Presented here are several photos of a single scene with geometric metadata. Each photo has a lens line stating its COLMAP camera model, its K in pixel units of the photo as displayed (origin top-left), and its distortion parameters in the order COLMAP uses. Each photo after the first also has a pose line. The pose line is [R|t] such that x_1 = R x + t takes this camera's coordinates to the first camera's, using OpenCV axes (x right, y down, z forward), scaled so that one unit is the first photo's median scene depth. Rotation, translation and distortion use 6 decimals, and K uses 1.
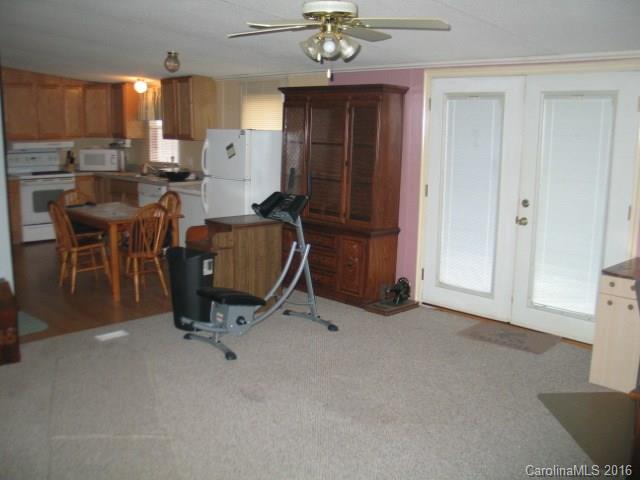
lens RADIAL K [[646.1, 0, 320.0], [0, 646.1, 240.0], [0, 0, 1]] dist [-0.204971, 0.208871]
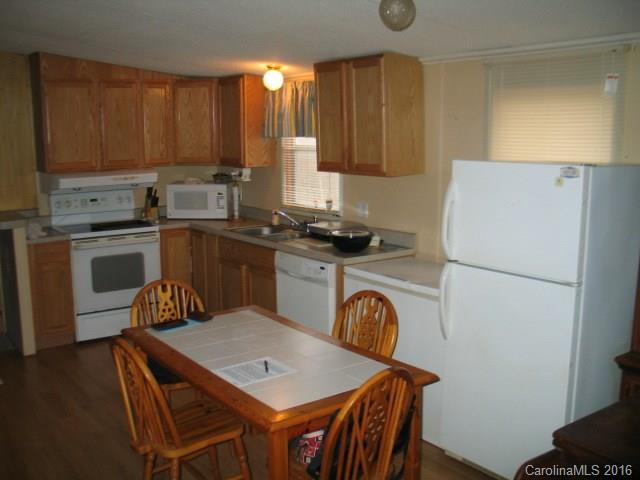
lens RADIAL K [[646.1, 0, 320.0], [0, 646.1, 240.0], [0, 0, 1]] dist [-0.204971, 0.208871]
pose [[0.993886, -0.001314, -0.110399, -0.173898], [-0.000587, 0.999852, -0.017185, -0.084378], [0.110405, 0.017145, 0.993739, 0.417611]]
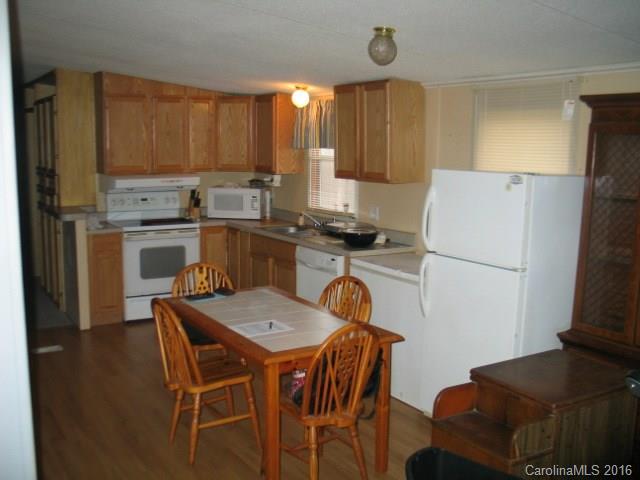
lens RADIAL K [[646.1, 0, 320.0], [0, 646.1, 240.0], [0, 0, 1]] dist [-0.204971, 0.208871]
pose [[0.982591, 0.025578, -0.184011, -0.132972], [-0.032516, 0.998866, -0.034782, -0.068991], [0.182913, 0.040160, 0.982309, 0.337163]]
